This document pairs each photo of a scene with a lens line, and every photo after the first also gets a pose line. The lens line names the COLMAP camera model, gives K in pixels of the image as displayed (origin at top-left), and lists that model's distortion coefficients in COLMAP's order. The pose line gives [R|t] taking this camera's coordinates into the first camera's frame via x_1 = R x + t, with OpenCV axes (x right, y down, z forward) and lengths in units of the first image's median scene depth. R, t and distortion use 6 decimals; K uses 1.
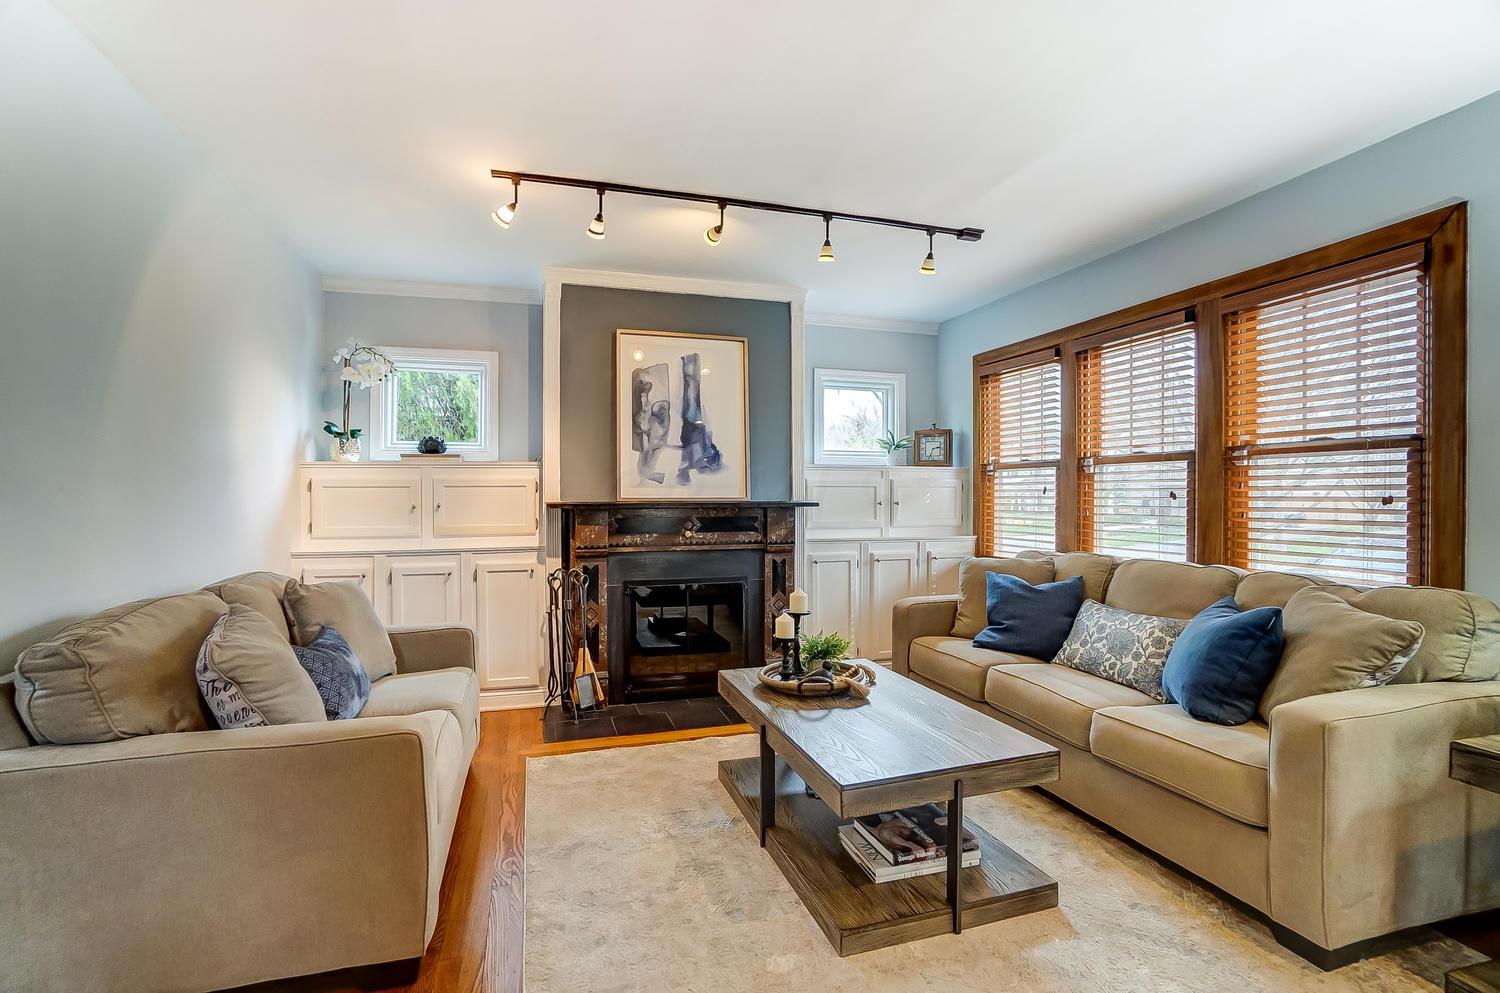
lens RADIAL K [[674.3, 0, 737.8], [0, 674.3, 490.2], [0, 0, 1]] dist [-0.059979, 0.022421]
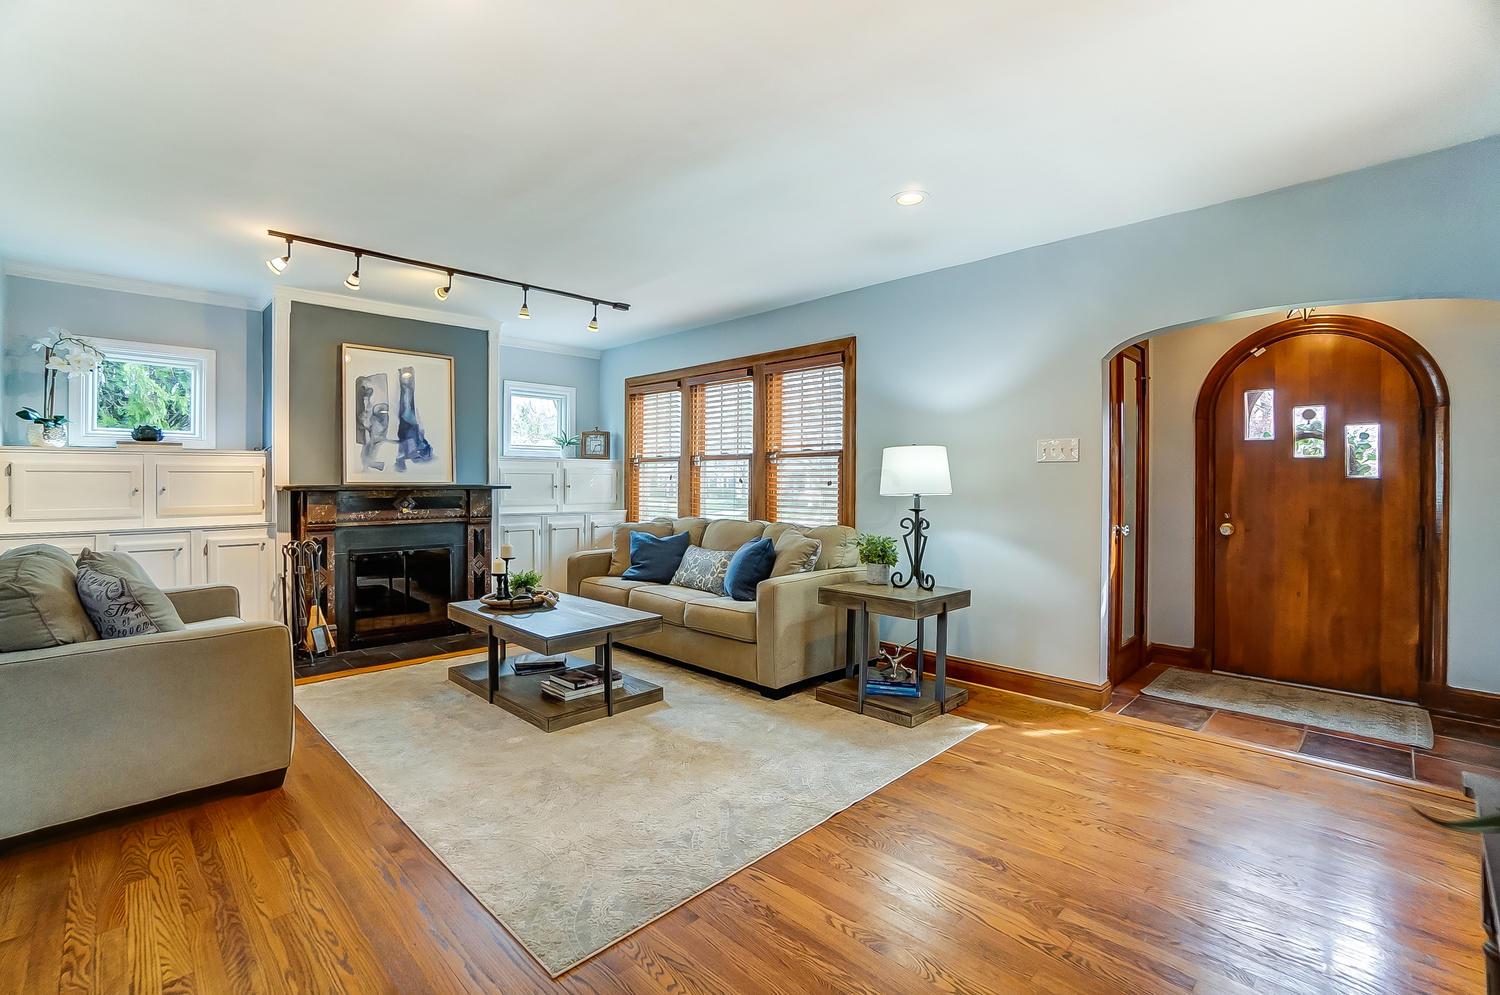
lens RADIAL K [[674.3, 0, 737.8], [0, 674.3, 491.2], [0, 0, 1]] dist [-0.059979, 0.022421]
pose [[0.882250, -0.005019, 0.470754, -0.130963], [-0.005352, 0.999772, 0.020690, -0.000633], [-0.470750, -0.020773, 0.882022, -0.459992]]
